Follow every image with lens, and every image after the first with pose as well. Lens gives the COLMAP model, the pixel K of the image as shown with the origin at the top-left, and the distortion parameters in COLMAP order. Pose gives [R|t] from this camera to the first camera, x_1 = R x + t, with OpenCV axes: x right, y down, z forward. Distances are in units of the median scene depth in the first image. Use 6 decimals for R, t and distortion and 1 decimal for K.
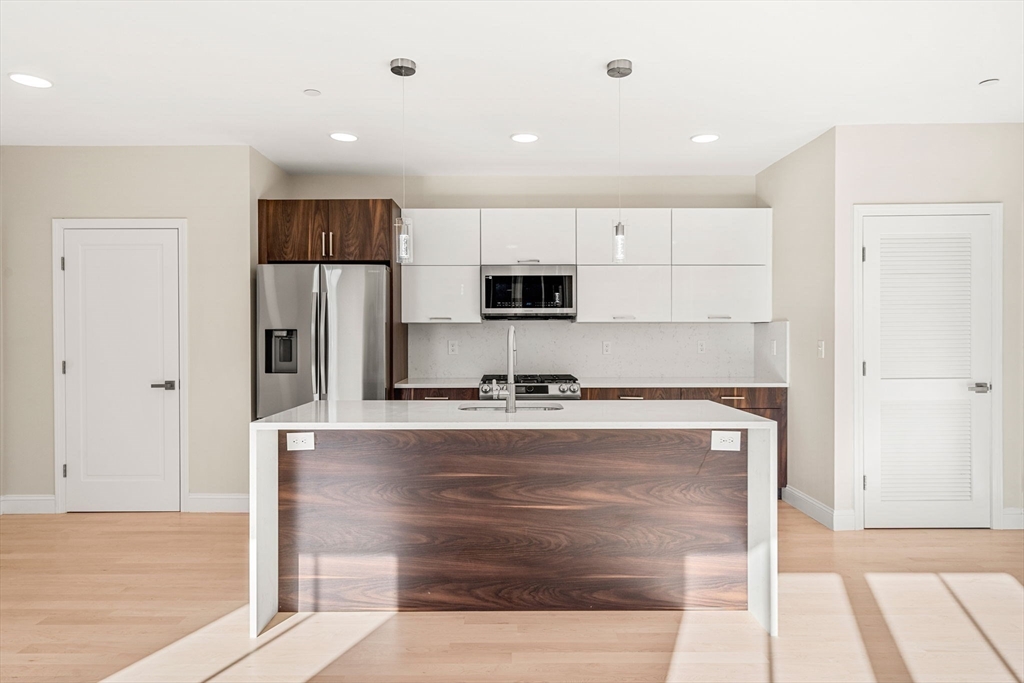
lens RADIAL K [[629.8, 0, 512.0], [0, 629.8, 341.5], [0, 0, 1]] dist [0.001446, 0.000103]
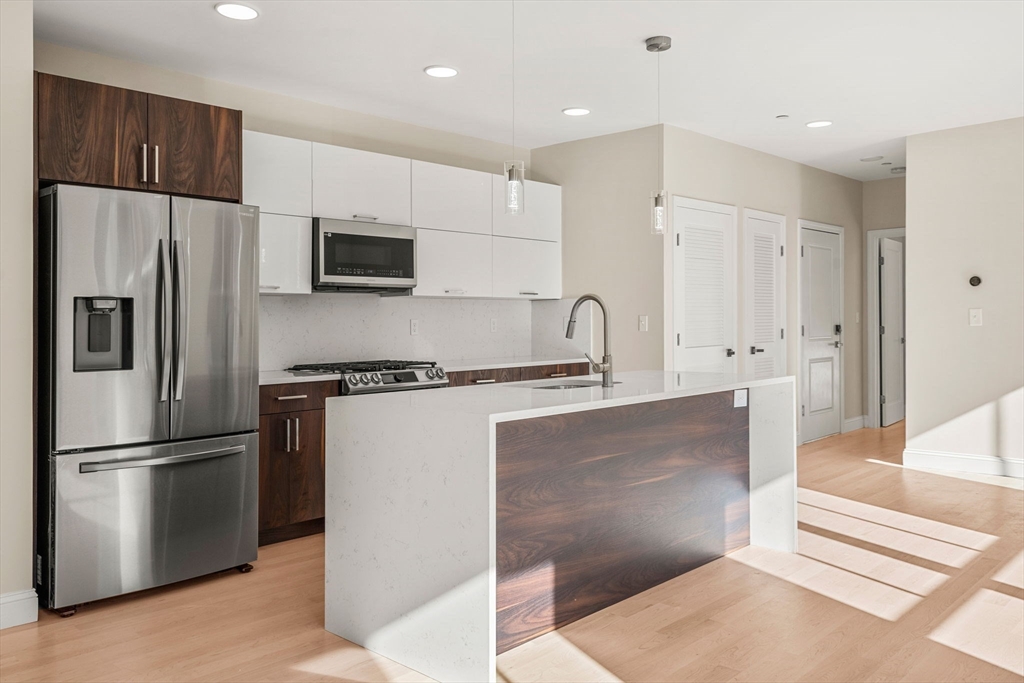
lens RADIAL K [[807.4, 0, 514.4], [0, 807.4, 320.3], [0, 0, 1]] dist [0.000398, 0.006331]
pose [[0.689910, -0.004142, 0.723884, -0.624049], [0.016150, 0.999823, -0.009671, 0.015453], [-0.723715, 0.018363, 0.689854, 0.181272]]
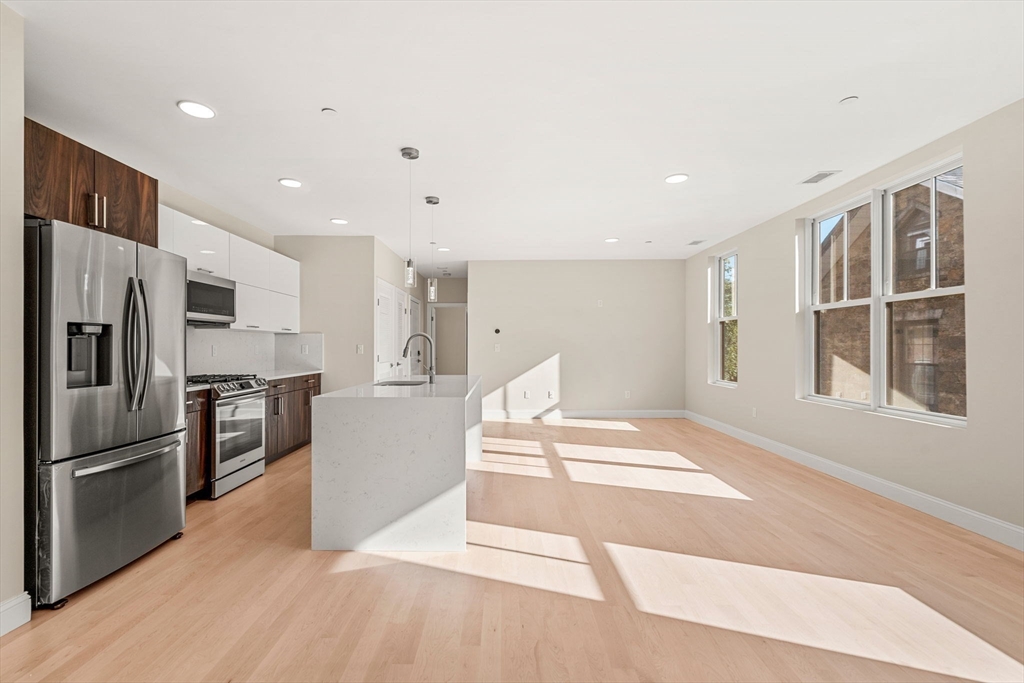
lens RADIAL K [[467.7, 0, 494.9], [0, 467.7, 348.5], [0, 0, 1]] dist [0.001137, -0.000205]
pose [[0.022538, -0.000981, 0.999745, -0.830241], [0.009831, 0.999951, 0.000760, 0.011781], [-0.999698, 0.009812, 0.022547, 0.519846]]
